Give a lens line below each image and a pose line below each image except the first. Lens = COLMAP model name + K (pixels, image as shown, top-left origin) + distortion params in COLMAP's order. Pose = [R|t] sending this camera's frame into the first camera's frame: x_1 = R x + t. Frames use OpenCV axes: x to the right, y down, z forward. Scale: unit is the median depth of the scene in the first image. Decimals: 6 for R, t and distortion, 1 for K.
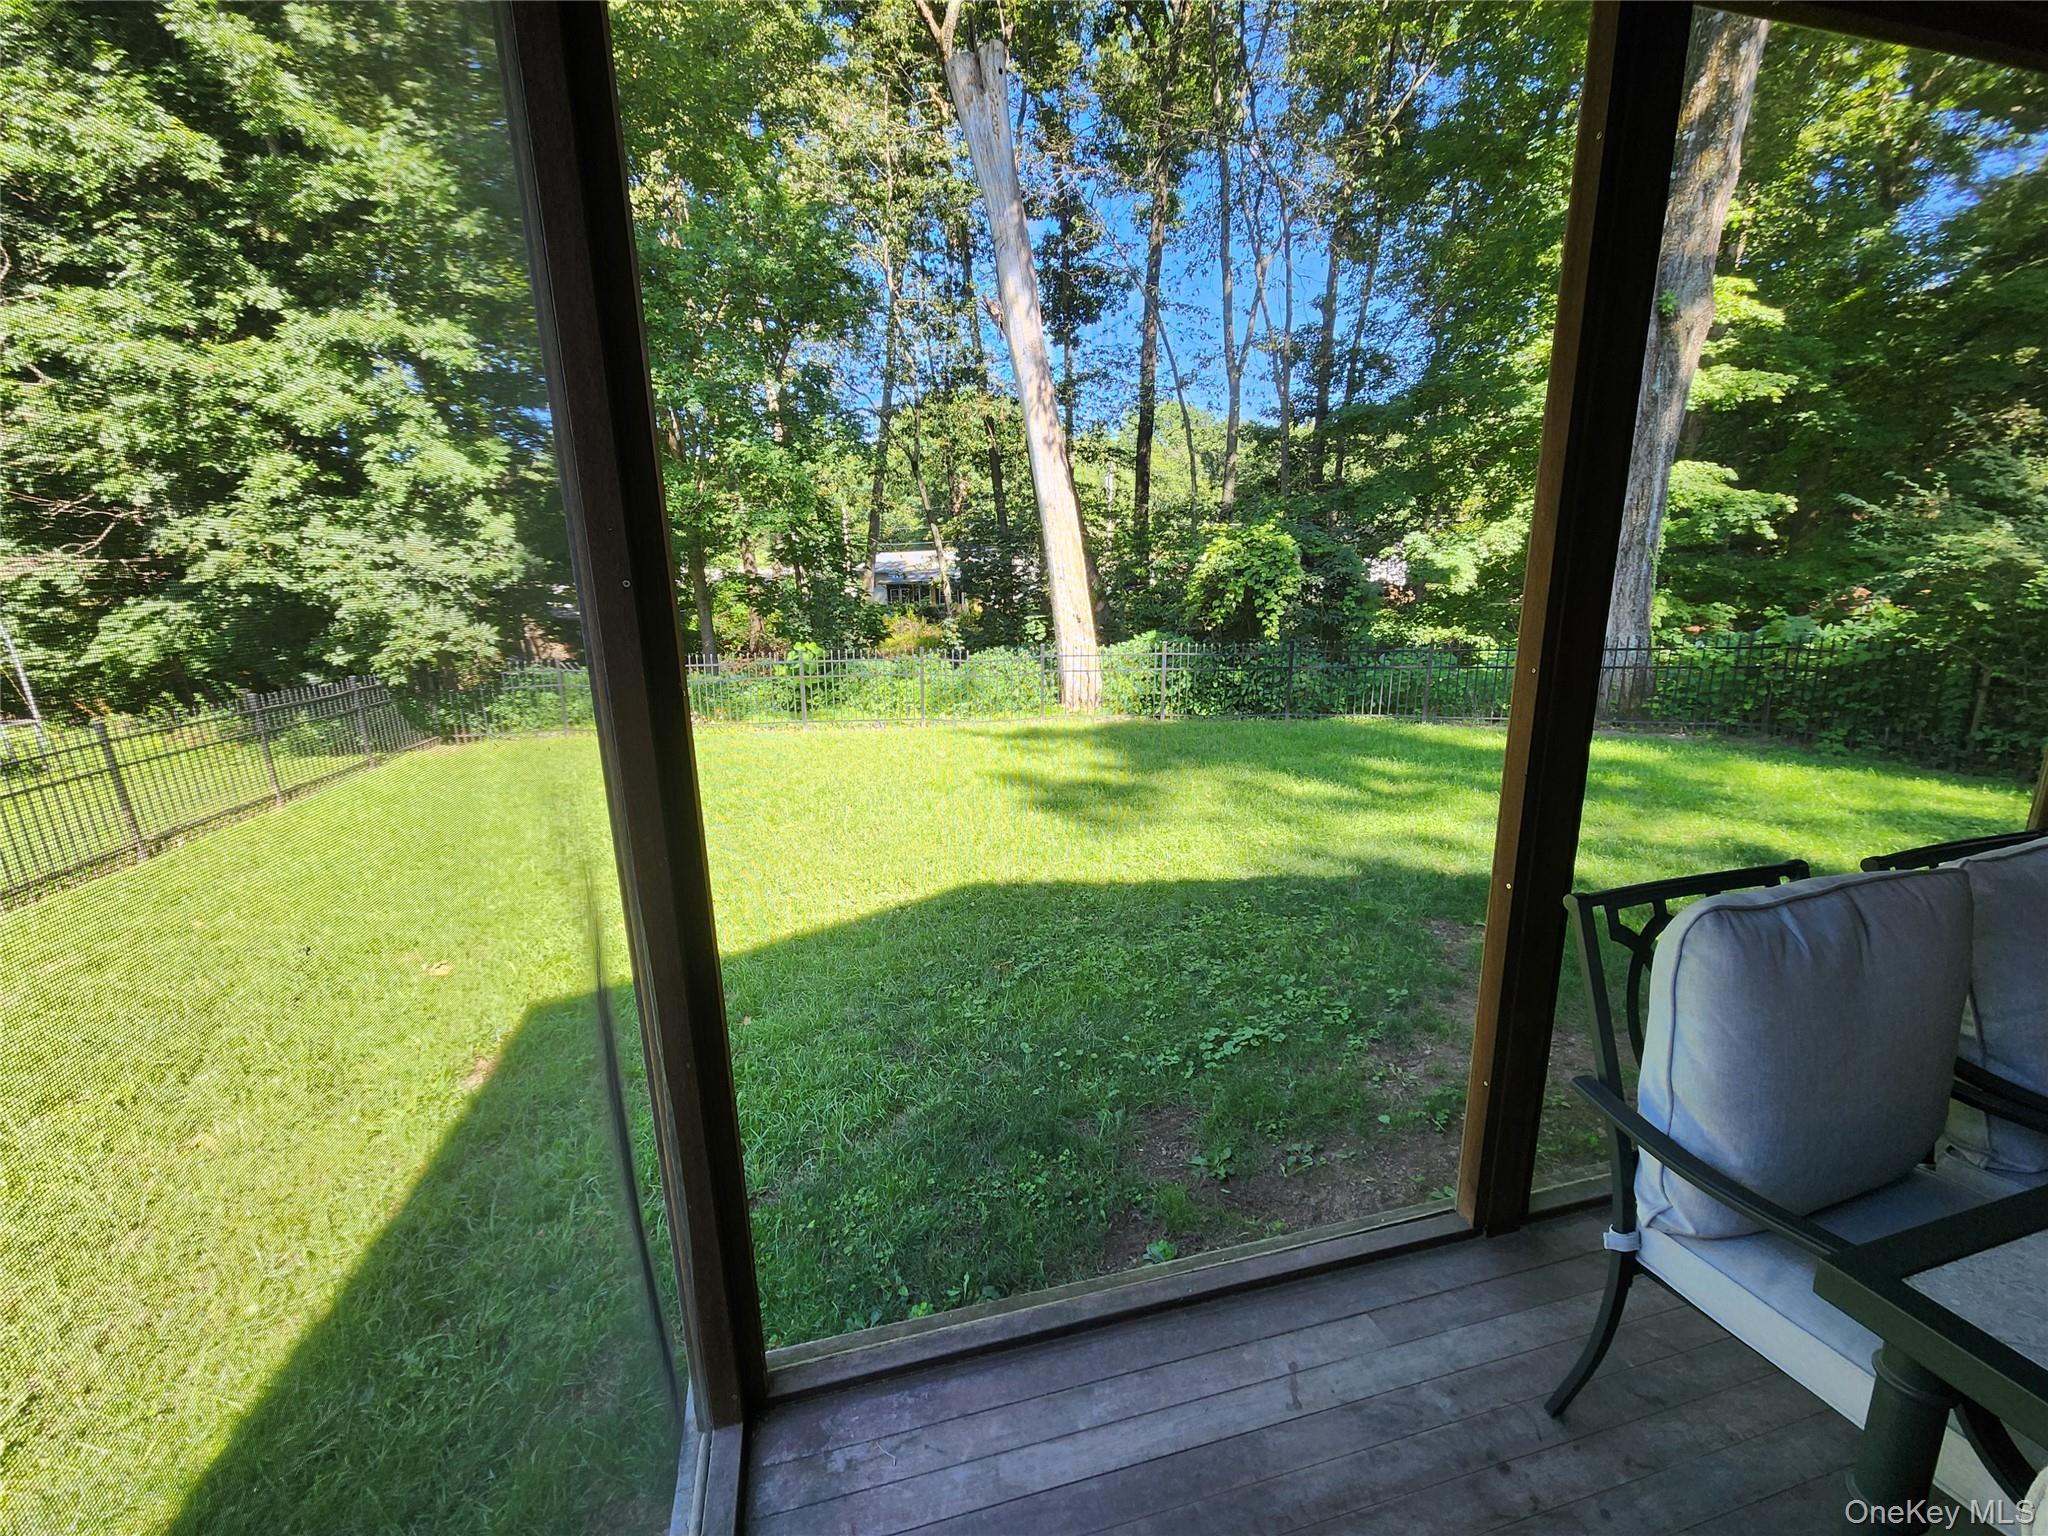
lens RADIAL K [[831.0, 0, 1021.9], [0, 831.0, 773.8], [0, 0, 1]] dist [0.003265, 0.000731]
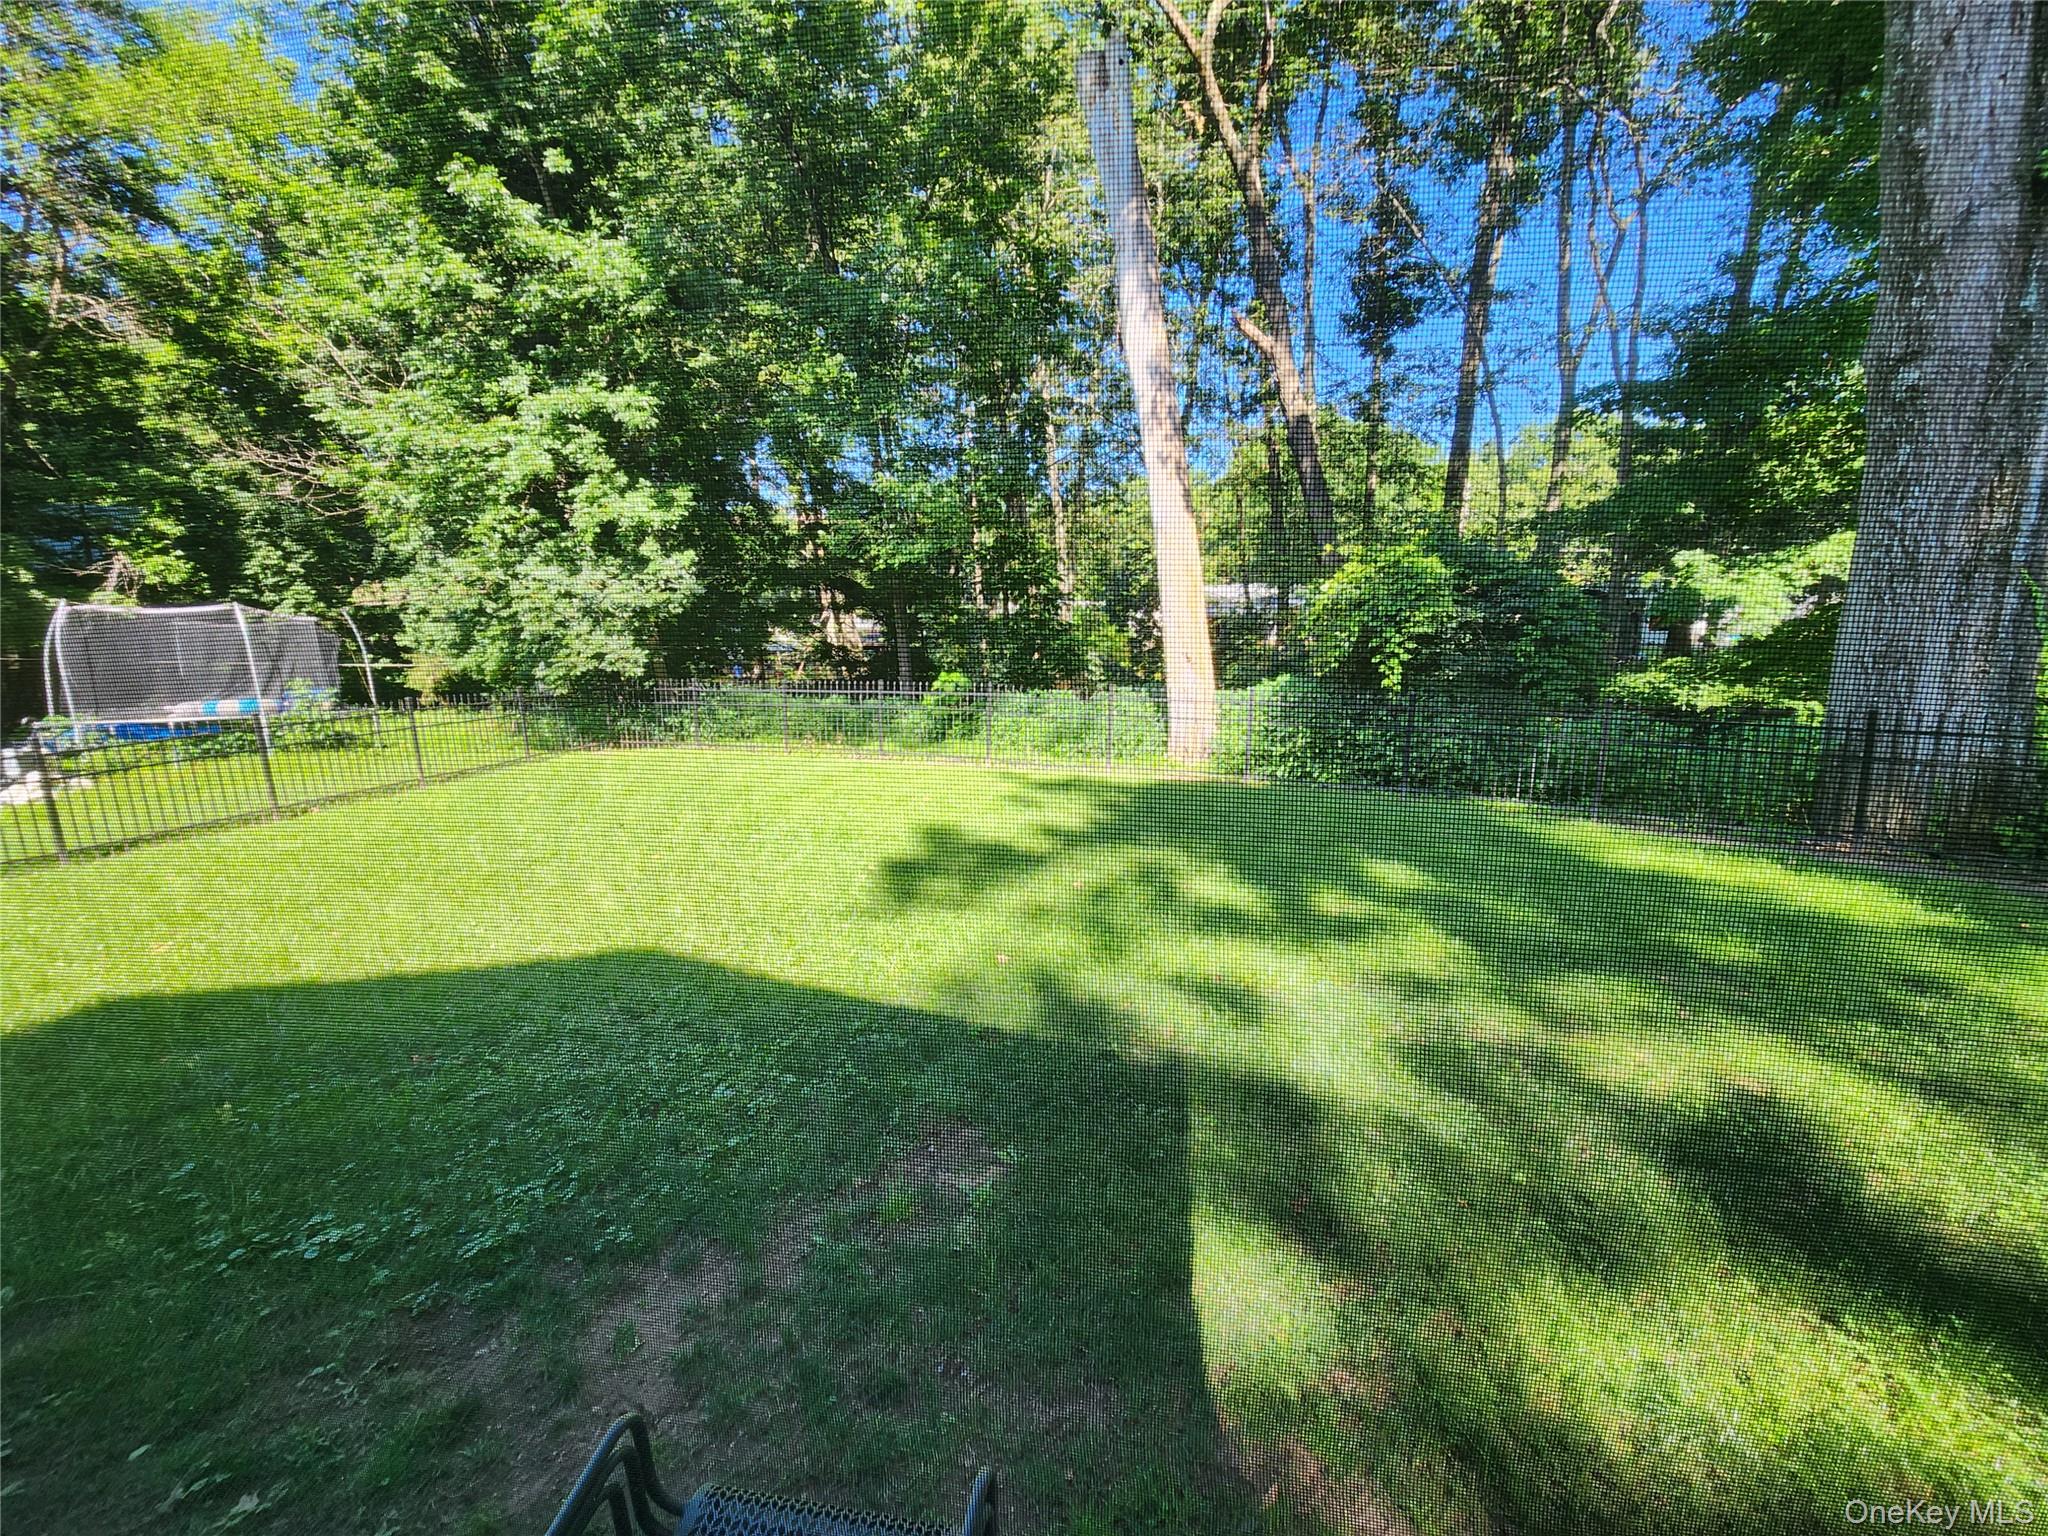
lens RADIAL K [[838.5, 0, 1020.6], [0, 838.5, 768.9], [0, 0, 1]] dist [0.004335, -0.002519]
pose [[0.916514, 0.081993, -0.391508, 0.296326], [-0.100072, 0.994641, -0.025962, -0.035069], [0.387281, 0.062974, 0.919808, 0.153563]]
